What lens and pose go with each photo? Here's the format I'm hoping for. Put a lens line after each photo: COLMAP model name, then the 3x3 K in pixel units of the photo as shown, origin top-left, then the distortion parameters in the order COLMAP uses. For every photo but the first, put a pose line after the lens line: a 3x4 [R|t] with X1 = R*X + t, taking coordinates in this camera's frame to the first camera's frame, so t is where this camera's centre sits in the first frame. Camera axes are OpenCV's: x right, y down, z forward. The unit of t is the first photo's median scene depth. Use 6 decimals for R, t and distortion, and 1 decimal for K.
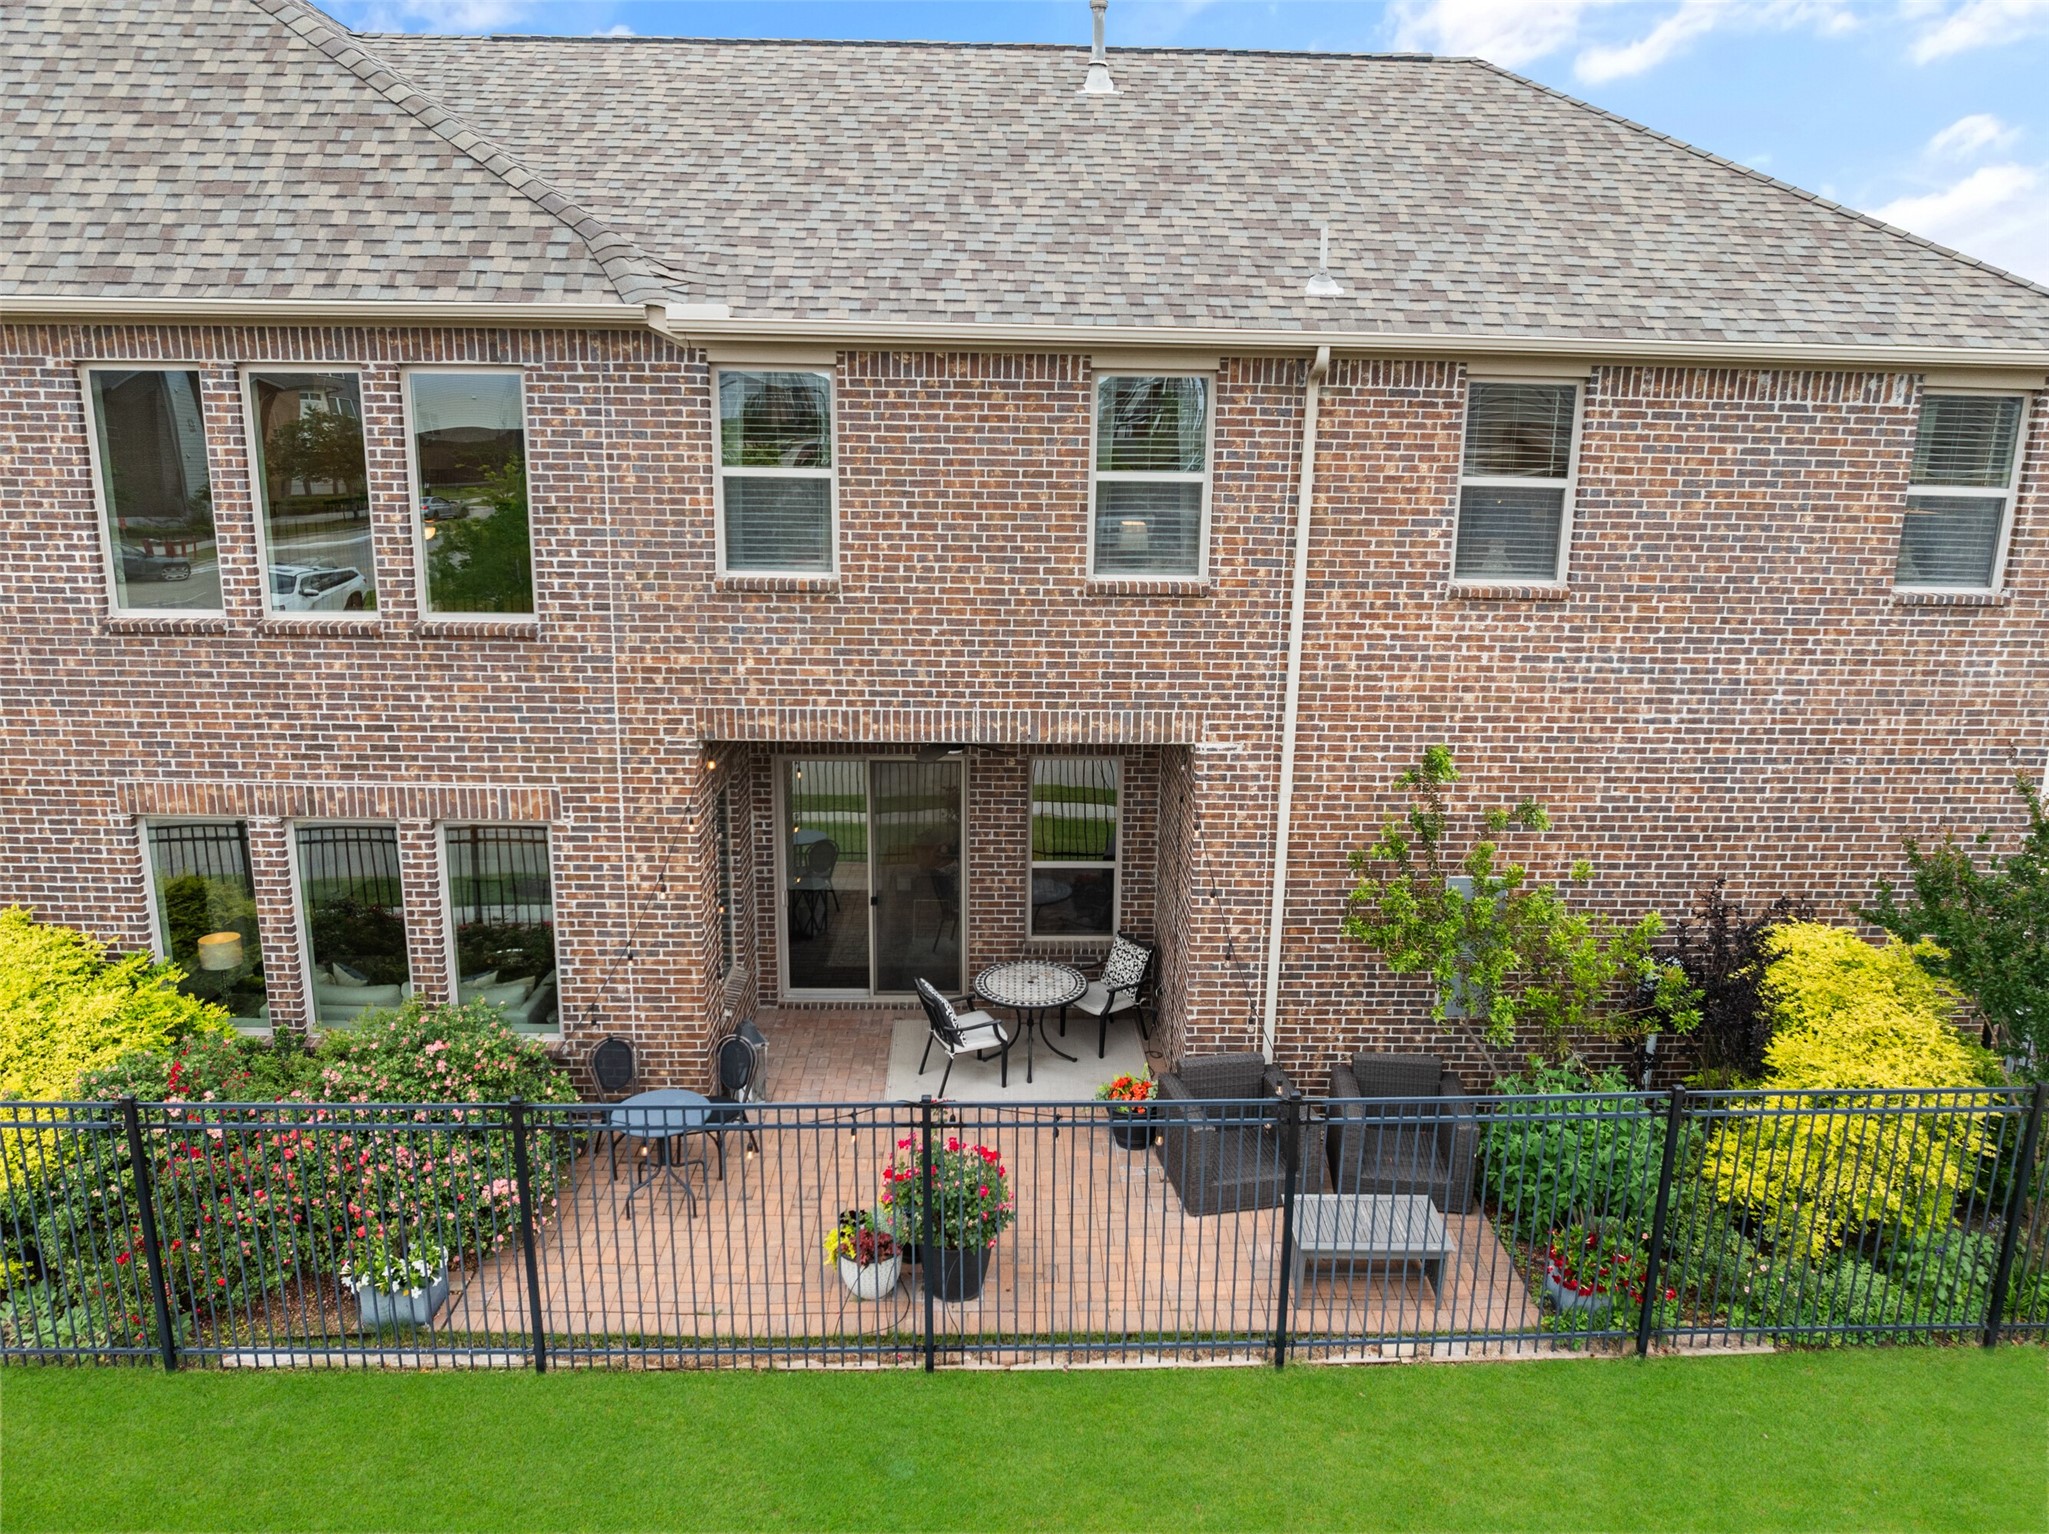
lens RADIAL K [[1436.4, 0, 1069.9], [0, 1436.4, 754.9], [0, 0, 1]] dist [-0.032355, -0.005667]
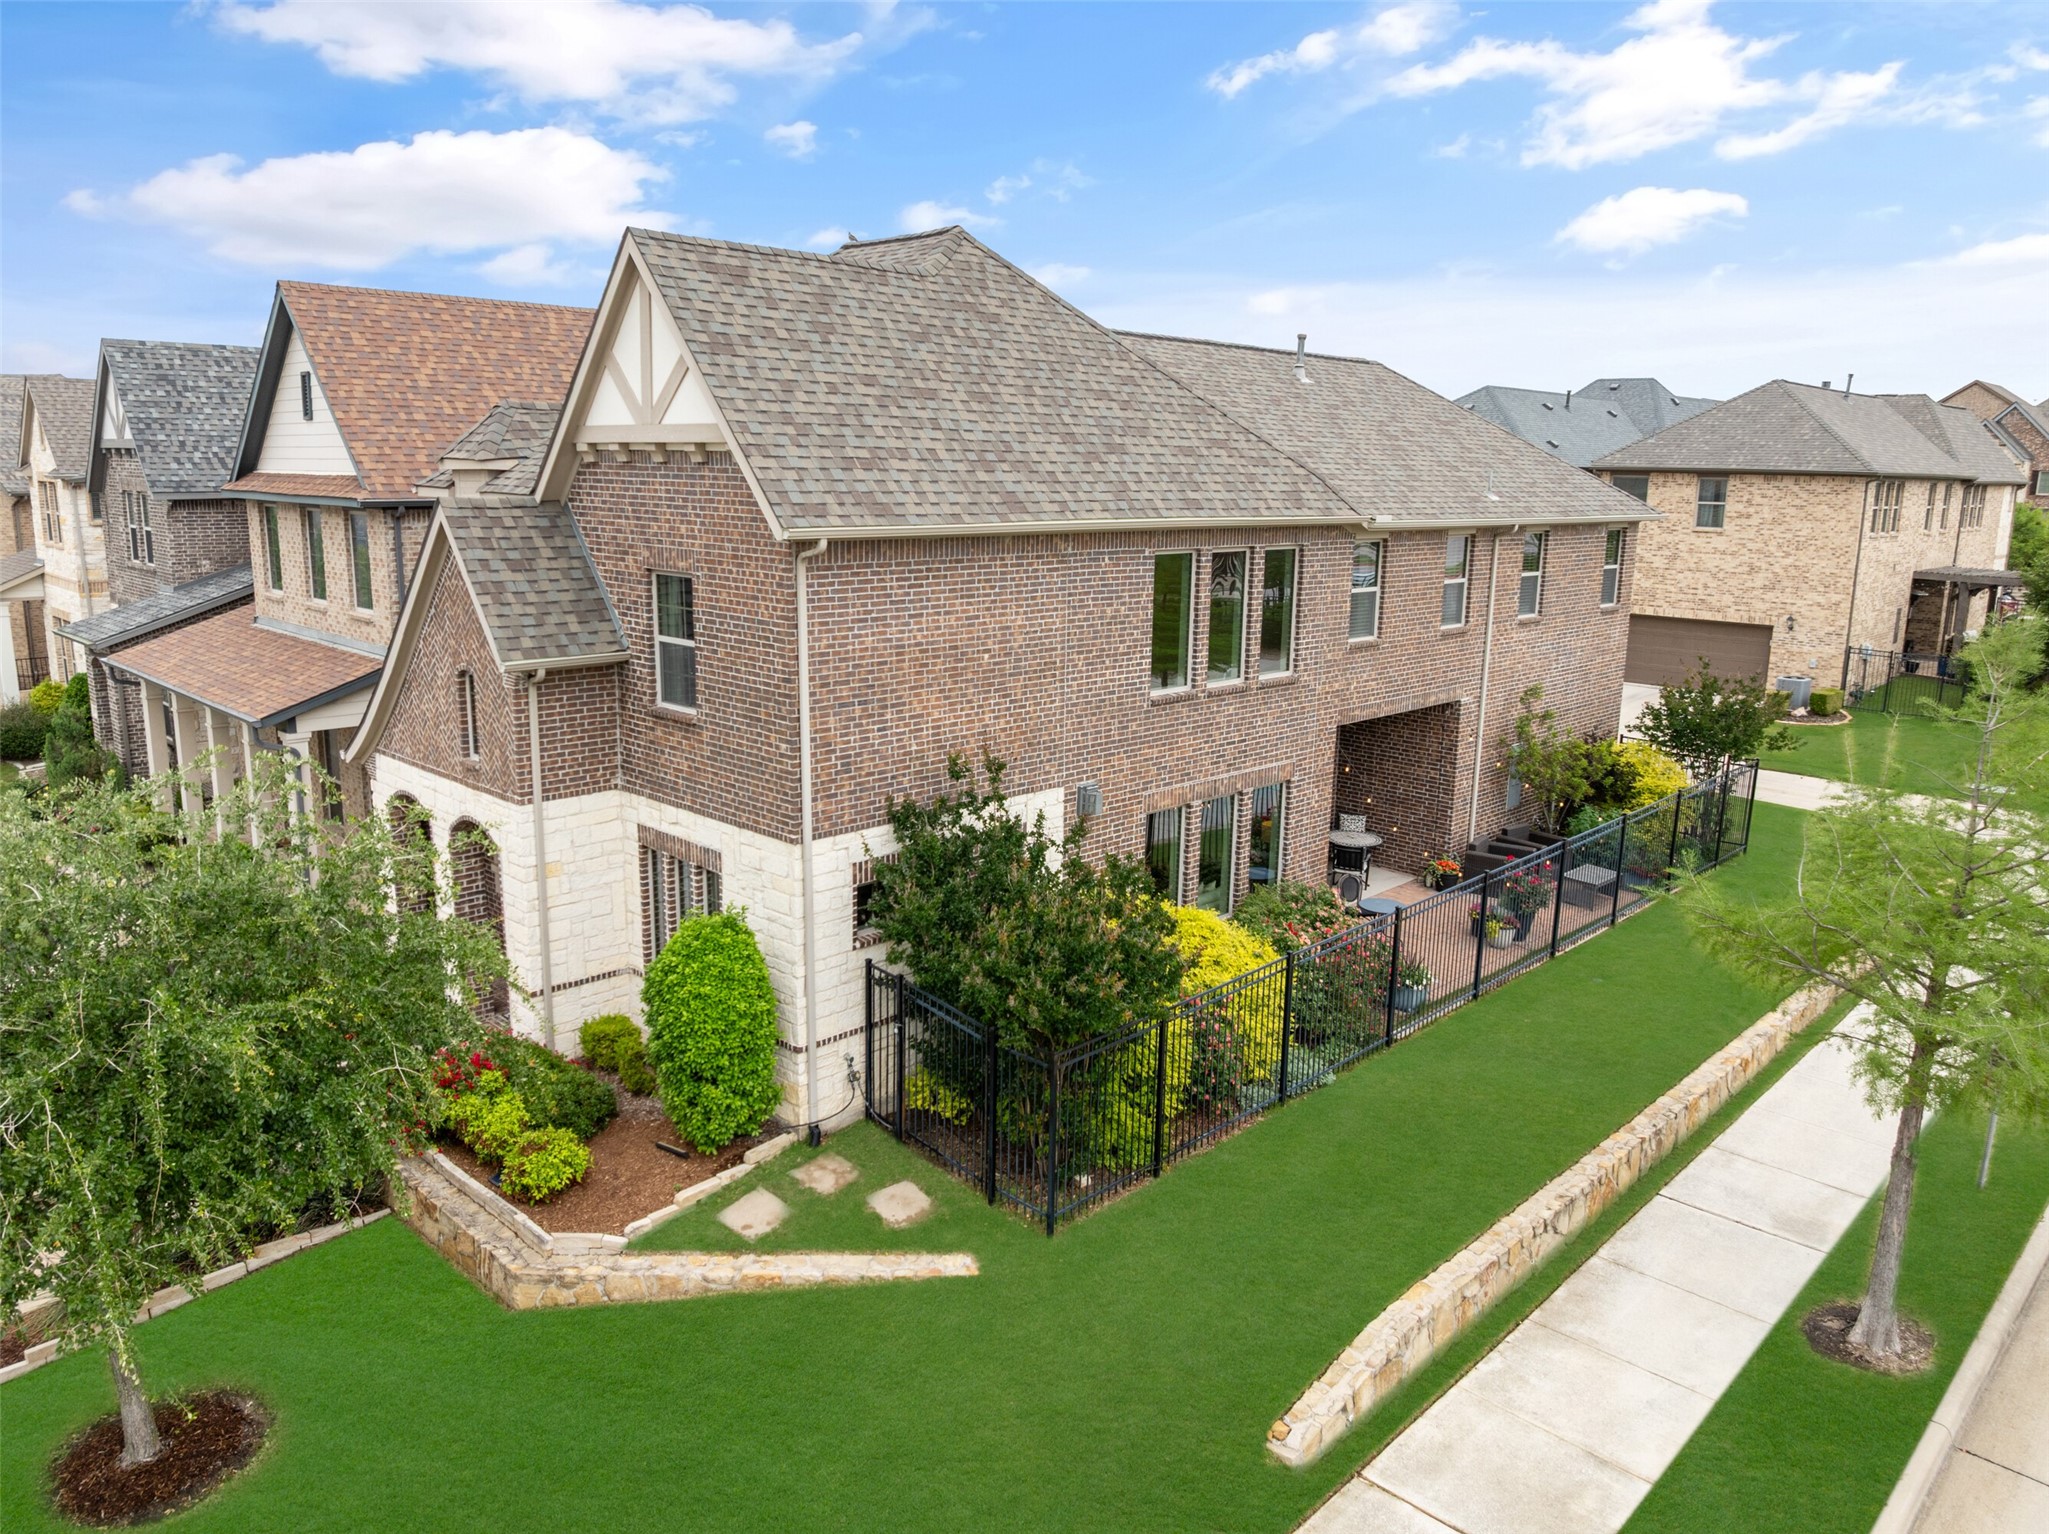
lens RADIAL K [[1428.1, 0, 996.6], [0, 1428.1, 767.8], [0, 0, 1]] dist [-0.030715, -0.001323]
pose [[0.732507, -0.145511, 0.665026, -1.984613], [0.151862, 0.987200, 0.048731, -0.124756], [-0.663604, 0.065296, 0.745229, -0.156635]]
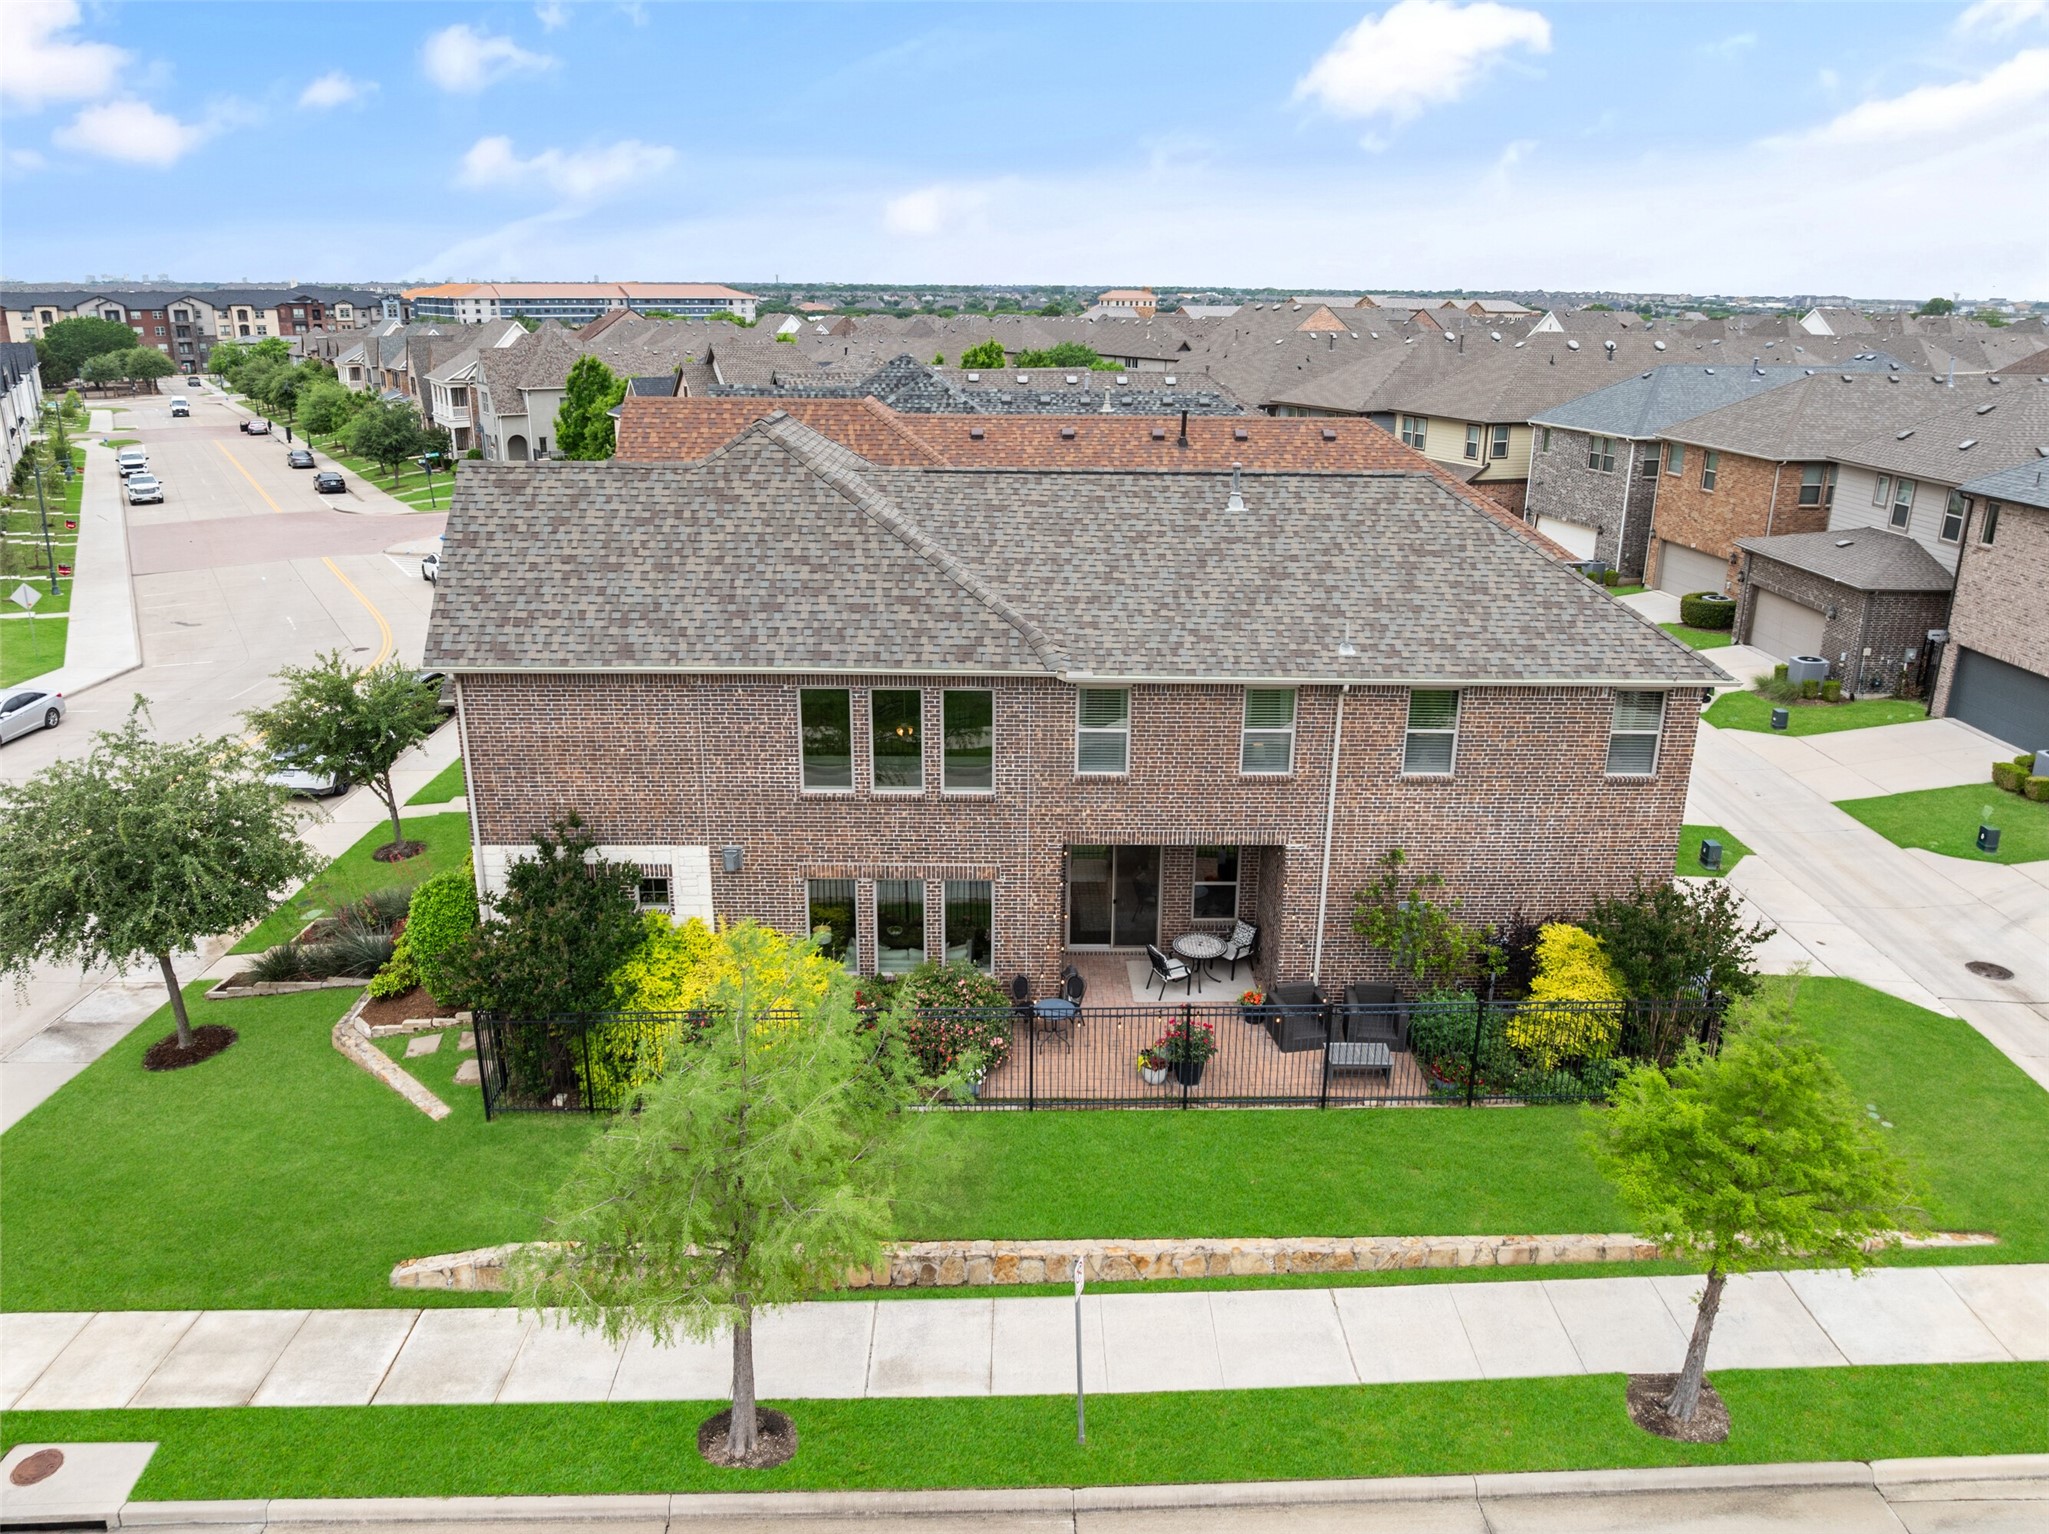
lens RADIAL K [[1436.4, 0, 1069.9], [0, 1436.4, 754.9], [0, 0, 1]] dist [-0.032355, -0.005667]
pose [[0.999951, -0.001666, -0.009779, -0.234468], [0.002482, 0.996457, 0.084065, -0.348661], [0.009605, -0.084085, 0.996412, -1.256823]]
